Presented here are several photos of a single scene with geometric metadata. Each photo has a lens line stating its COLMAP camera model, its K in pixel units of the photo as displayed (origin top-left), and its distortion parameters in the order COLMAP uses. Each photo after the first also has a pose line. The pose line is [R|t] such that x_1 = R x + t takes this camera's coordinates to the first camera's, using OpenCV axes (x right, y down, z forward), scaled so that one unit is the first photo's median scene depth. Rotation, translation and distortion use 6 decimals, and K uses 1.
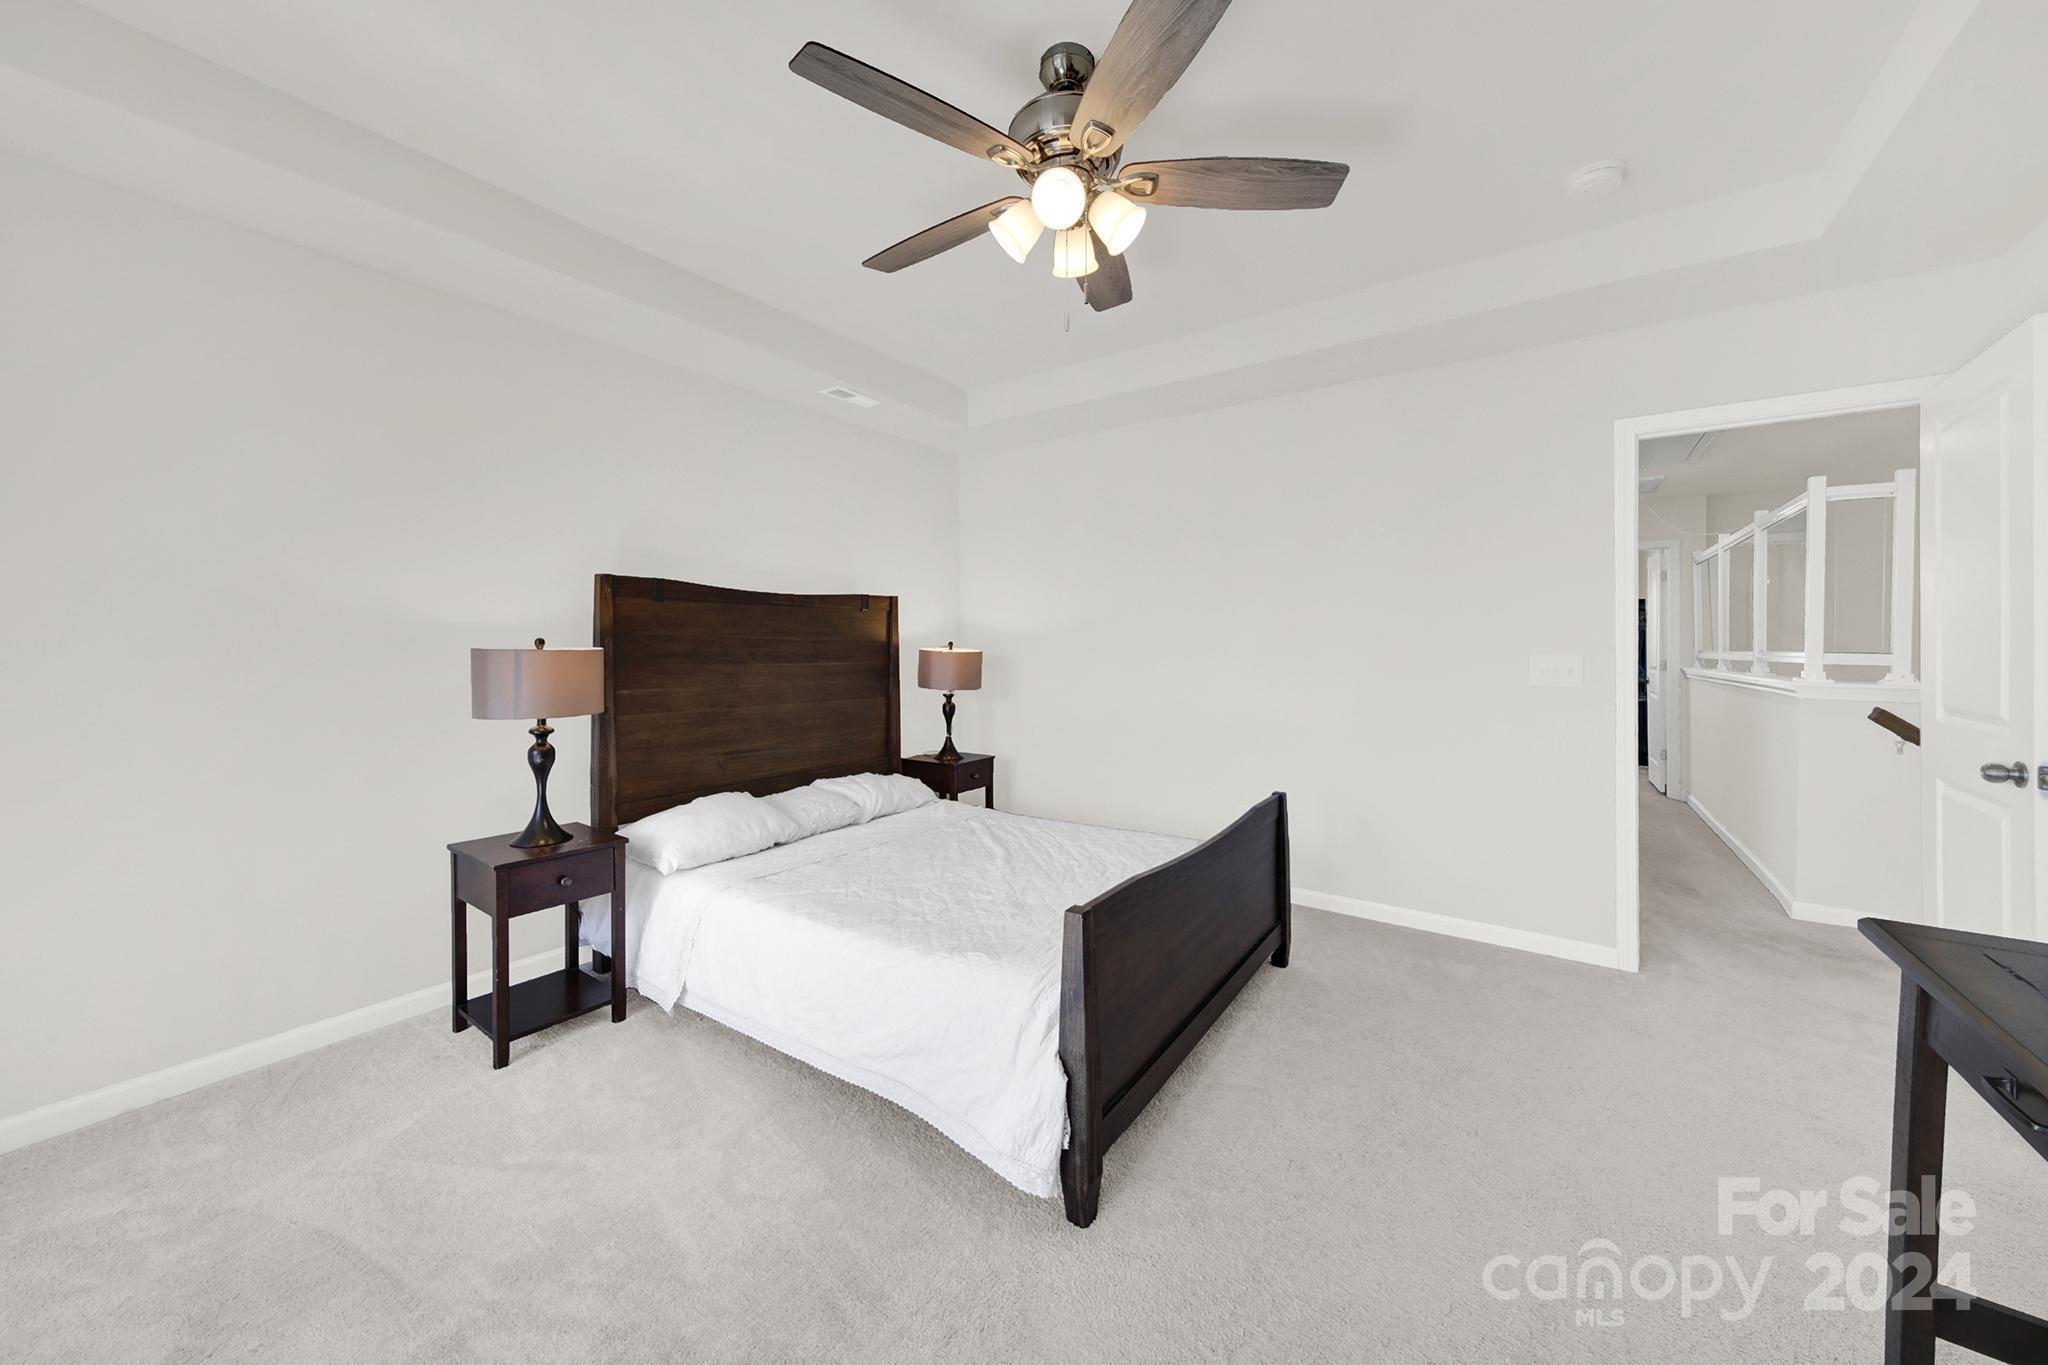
lens RADIAL K [[738.7, 0, 1022.1], [0, 738.7, 669.9], [0, 0, 1]] dist [-0.001817, -0.000632]
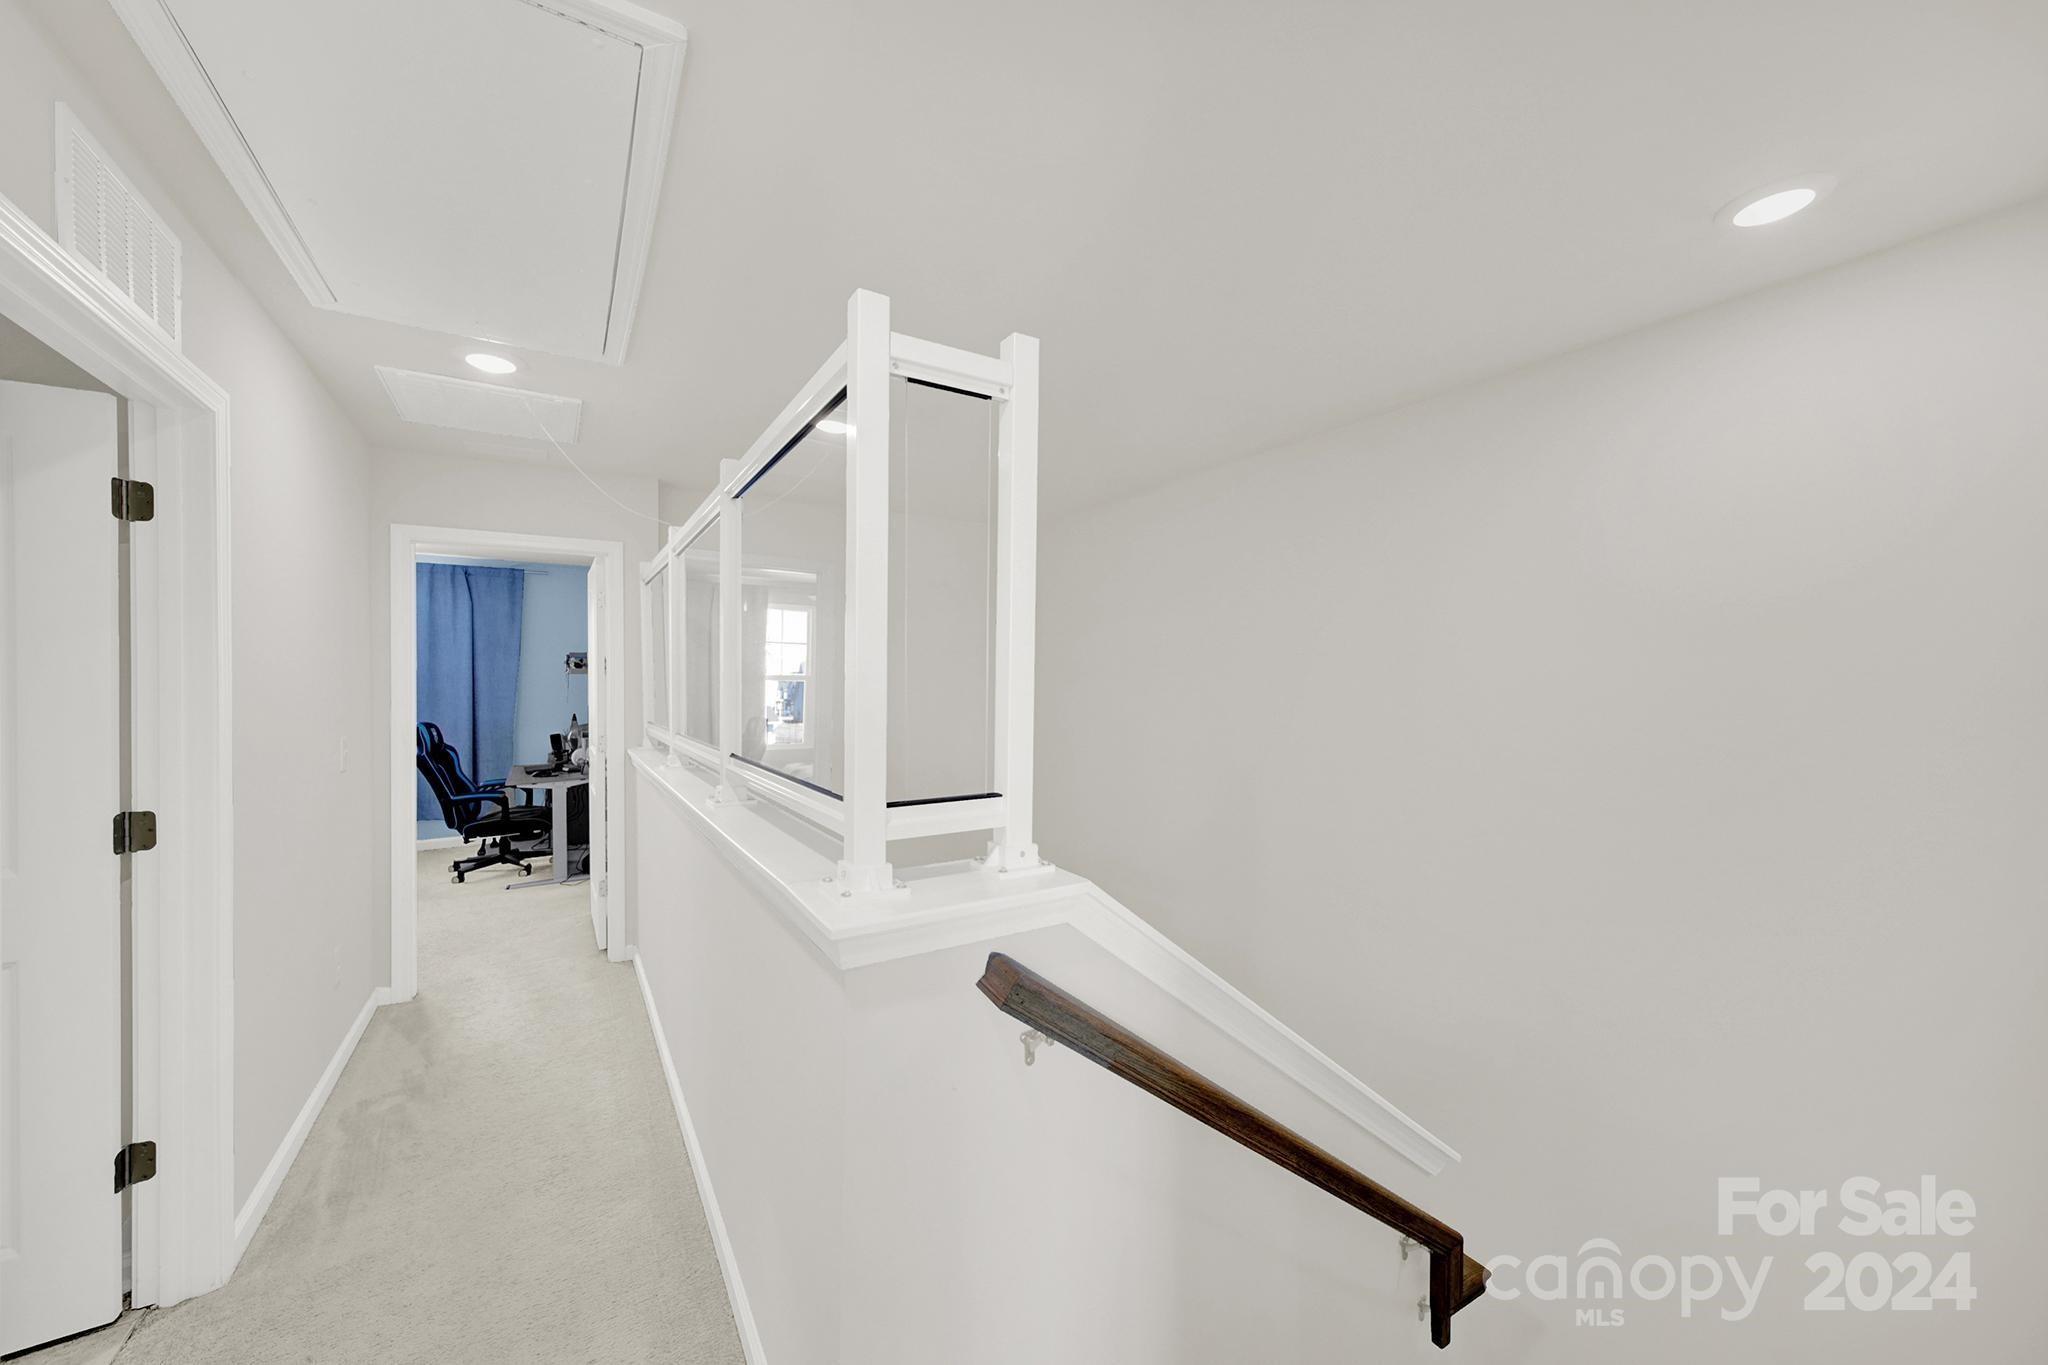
lens RADIAL K [[738.7, 0, 1022.1], [0, 738.7, 669.9], [0, 0, 1]] dist [-0.001817, -0.000632]
pose [[0.381158, 0.012714, 0.924423, 0.782034], [0.028113, 0.999284, -0.025336, -0.078121], [-0.924083, 0.035645, 0.380527, 0.798969]]
